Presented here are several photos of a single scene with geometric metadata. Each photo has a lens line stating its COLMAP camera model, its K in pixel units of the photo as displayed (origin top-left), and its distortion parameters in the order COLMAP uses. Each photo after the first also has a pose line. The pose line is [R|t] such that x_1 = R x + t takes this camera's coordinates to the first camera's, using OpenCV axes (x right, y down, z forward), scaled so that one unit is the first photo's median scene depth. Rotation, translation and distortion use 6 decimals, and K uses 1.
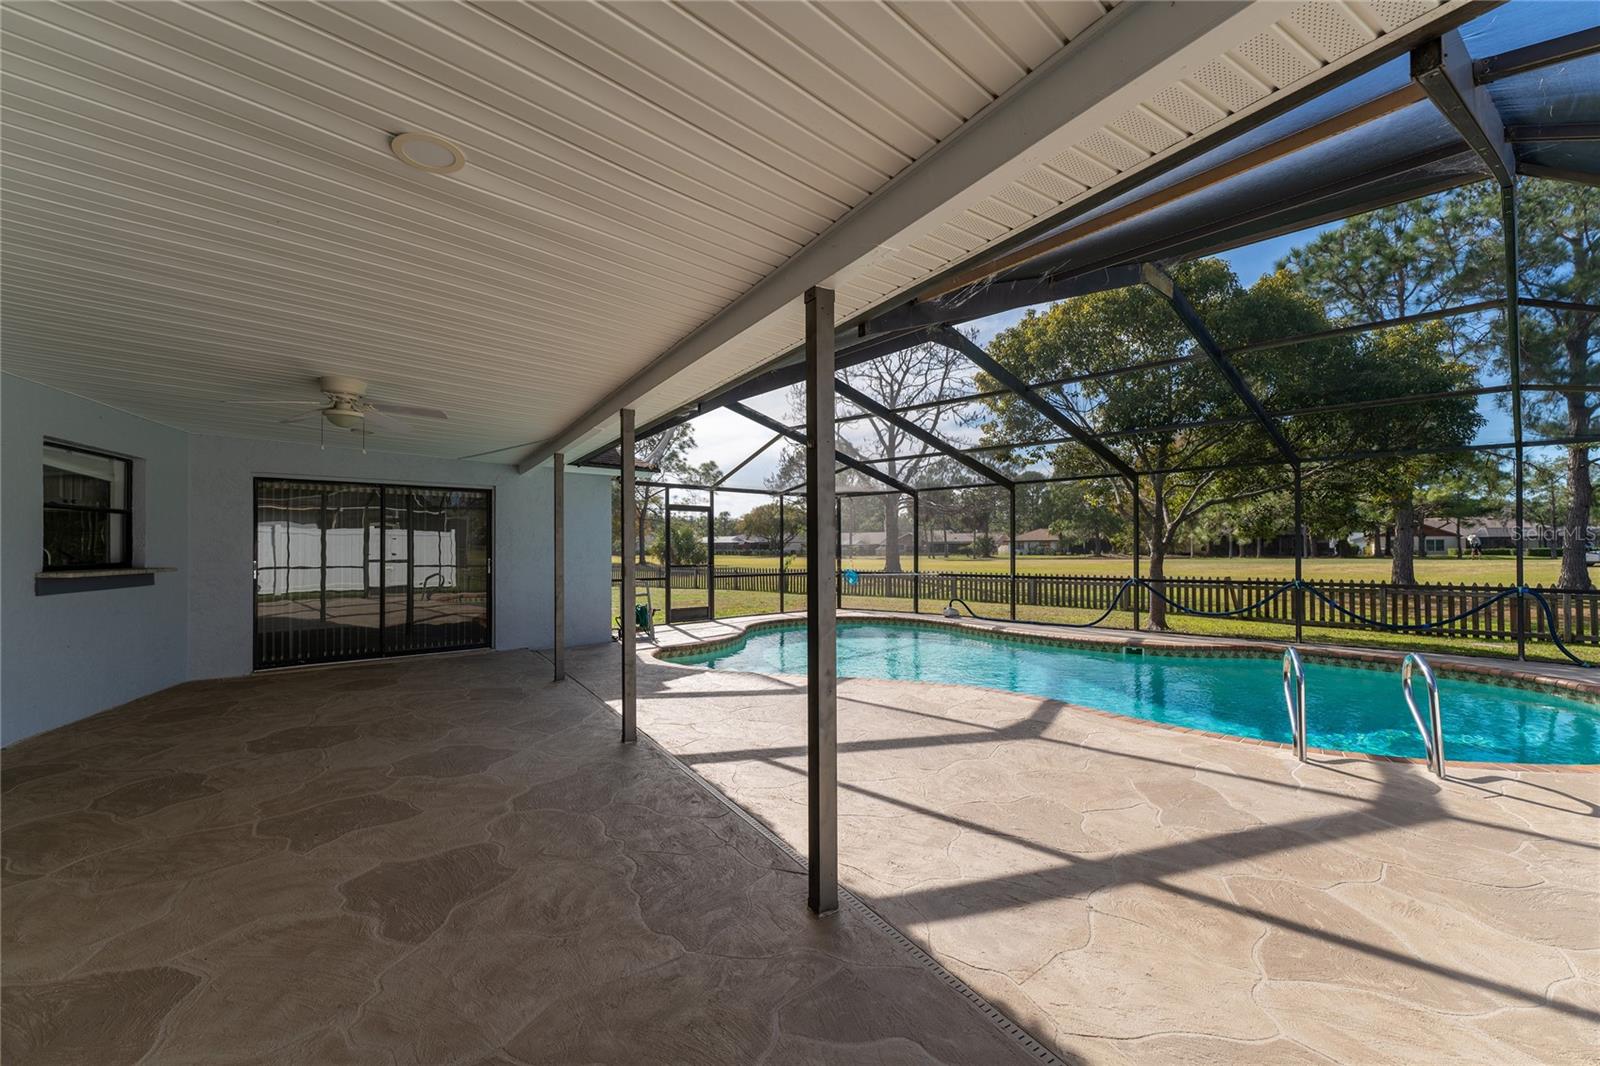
lens RADIAL K [[701.6, 0, 800.0], [0, 701.6, 533.0], [0, 0, 1]] dist [0.000509, -0.000225]
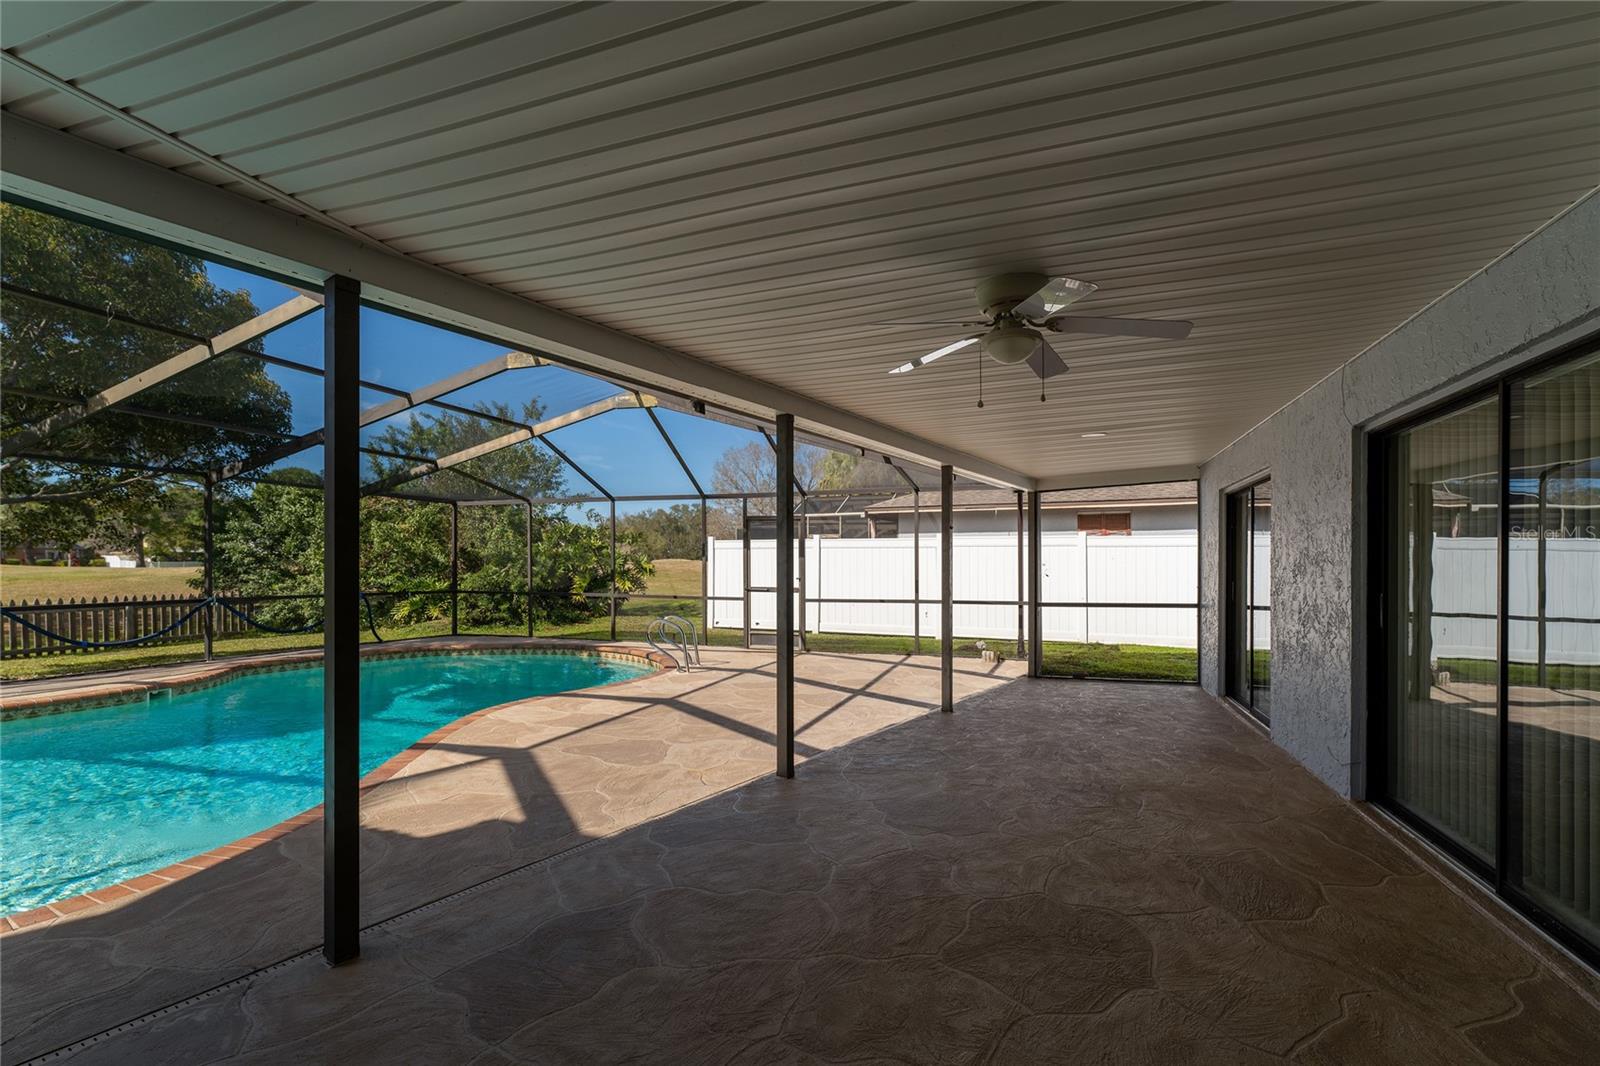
lens RADIAL K [[724.8, 0, 798.8], [0, 724.8, 569.8], [0, 0, 1]] dist [-0.000203, 0.000013]
pose [[-0.446724, -0.003897, 0.894663, -0.500425], [-0.028058, 0.999560, -0.009656, 0.015671], [-0.894232, -0.029416, -0.446637, 0.645013]]
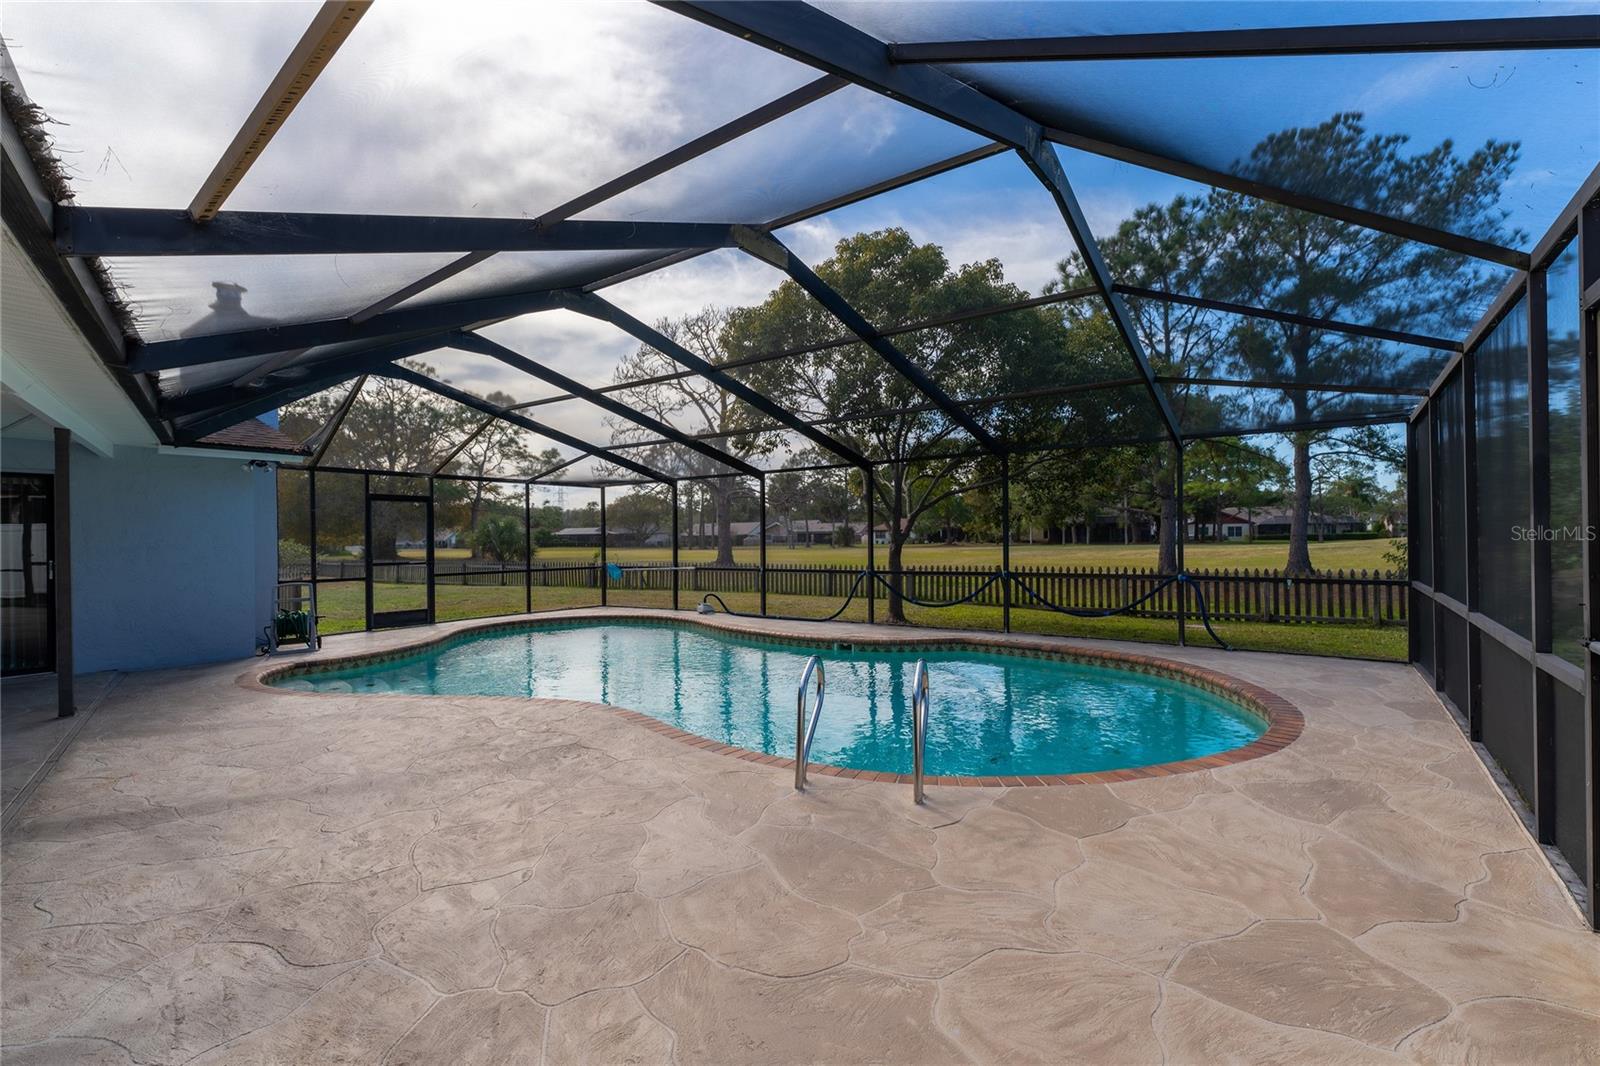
lens RADIAL K [[698.5, 0, 800.0], [0, 698.5, 533.0], [0, 0, 1]] dist [-0.000398, 0.000217]
pose [[0.986084, -0.006912, 0.166105, 0.205470], [0.004564, 0.999884, 0.014510, -0.001705], [-0.166186, -0.013550, 0.986001, 0.052557]]
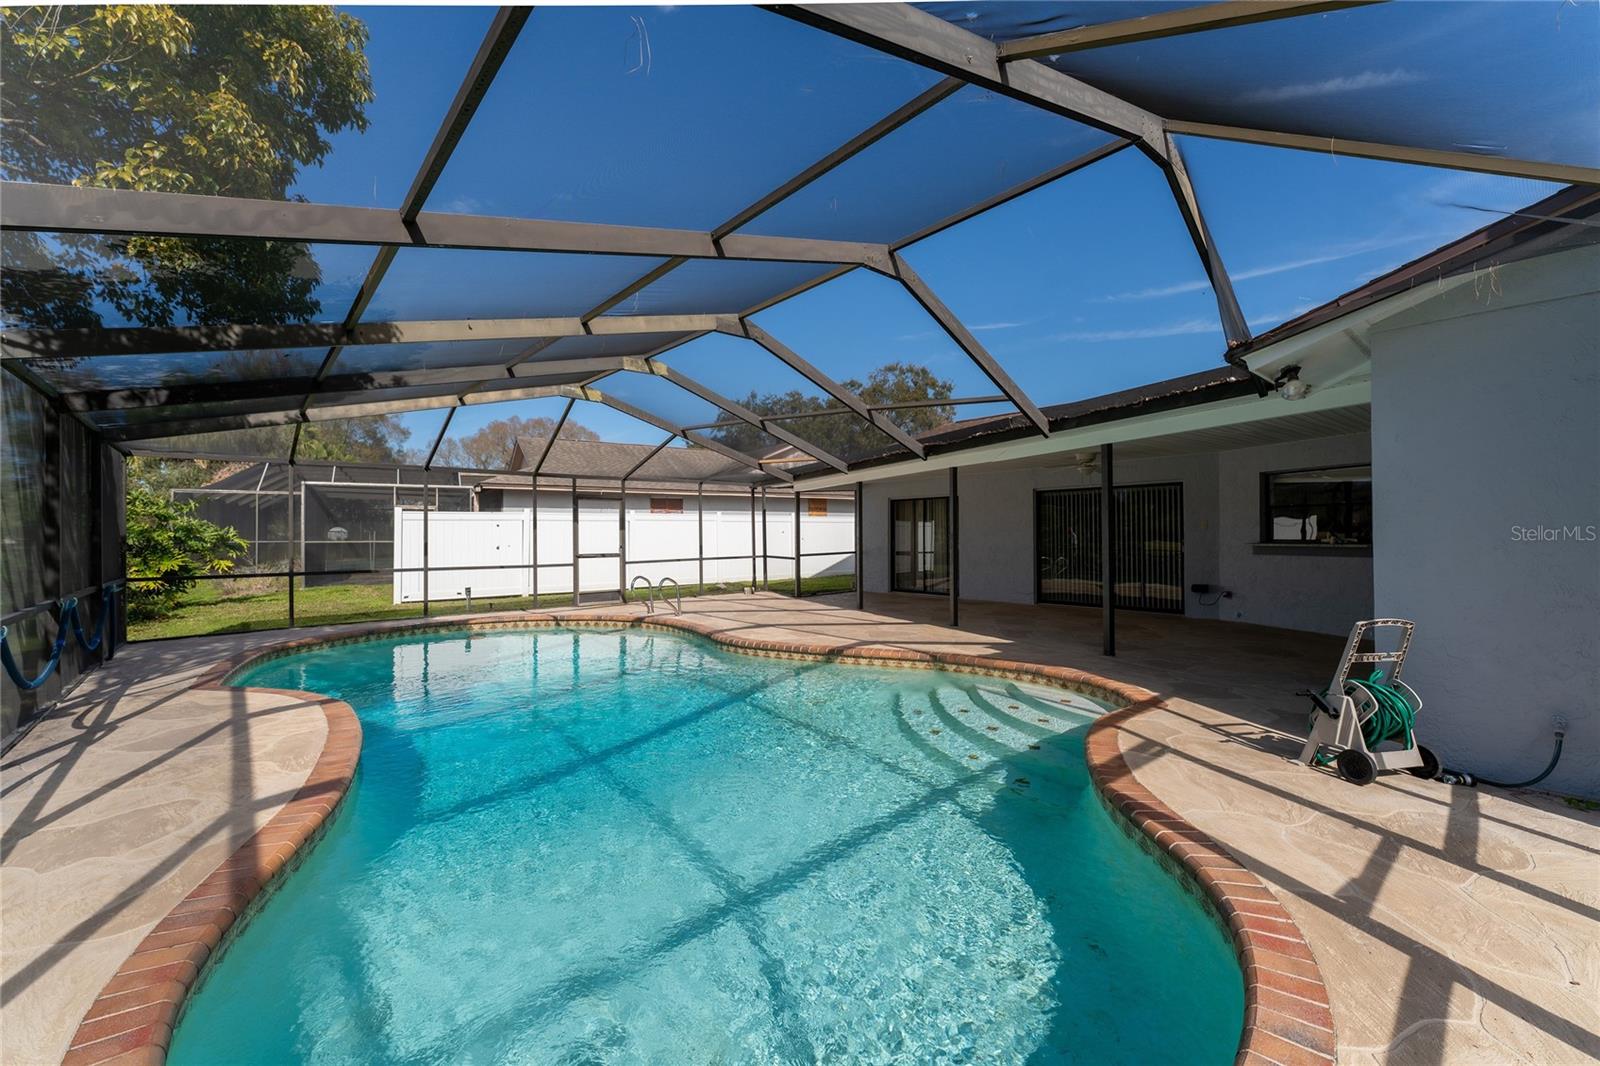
lens RADIAL K [[648.2, 0, 800.0], [0, 648.2, 533.0], [0, 0, 1]] dist [-0.020270, 0.000032]
pose [[-0.998324, 0.010854, 0.056838, 0.043418], [0.009272, 0.999564, -0.028020, 0.030830], [-0.057117, -0.027446, -0.997990, 1.333411]]
